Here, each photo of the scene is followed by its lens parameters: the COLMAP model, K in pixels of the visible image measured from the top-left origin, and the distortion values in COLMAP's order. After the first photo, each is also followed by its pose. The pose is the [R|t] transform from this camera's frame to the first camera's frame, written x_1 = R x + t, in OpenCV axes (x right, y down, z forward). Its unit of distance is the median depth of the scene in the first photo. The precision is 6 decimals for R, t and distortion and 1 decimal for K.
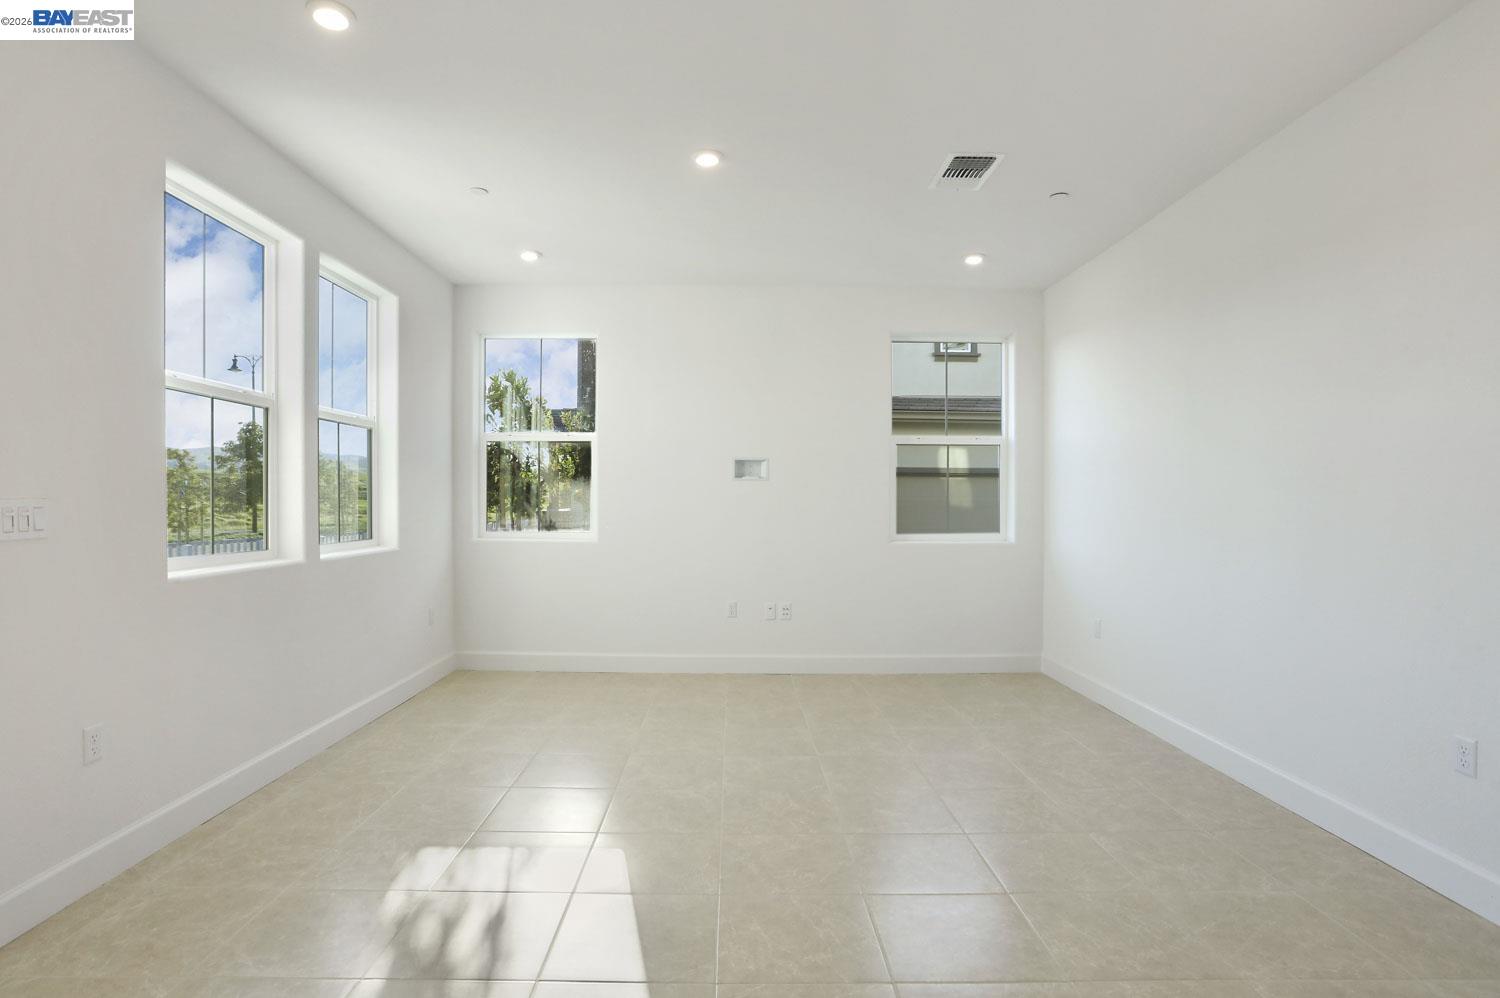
lens RADIAL K [[812.1, 0, 750.0], [0, 812.1, 499.0], [0, 0, 1]] dist [-0.001015, 0.000311]
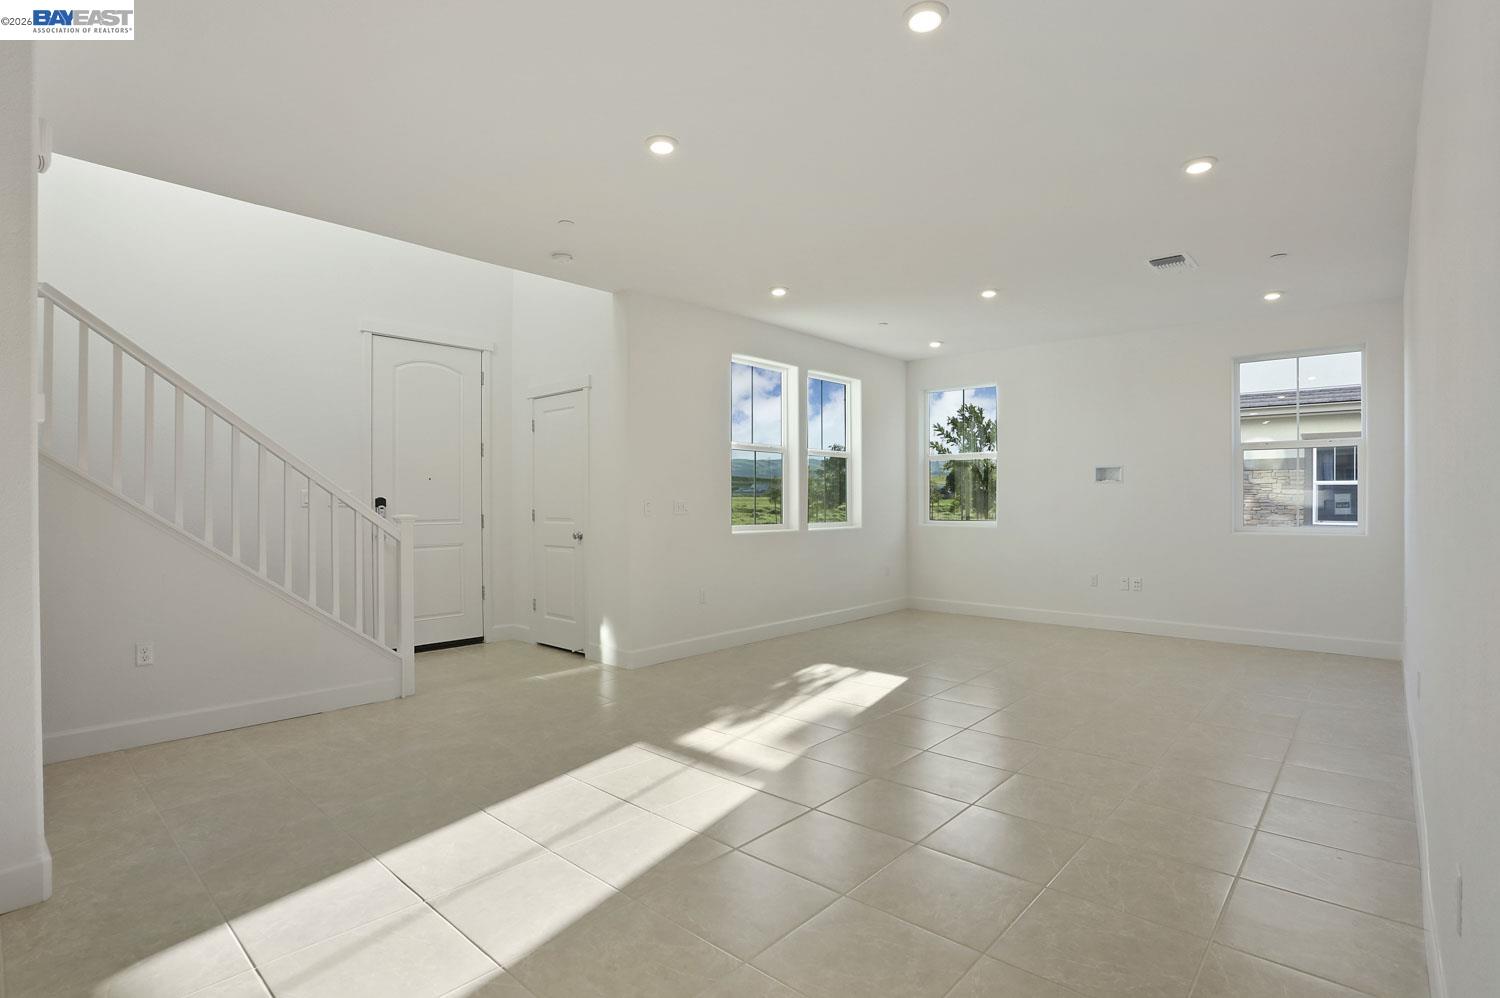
lens RADIAL K [[721.7, 0, 732.1], [0, 721.7, 504.6], [0, 0, 1]] dist [-0.000315, 0.000630]
pose [[0.737033, -0.000486, -0.675857, 0.343056], [0.009484, 0.999909, 0.009625, -0.005000], [0.675790, -0.013504, 0.736970, -0.272686]]
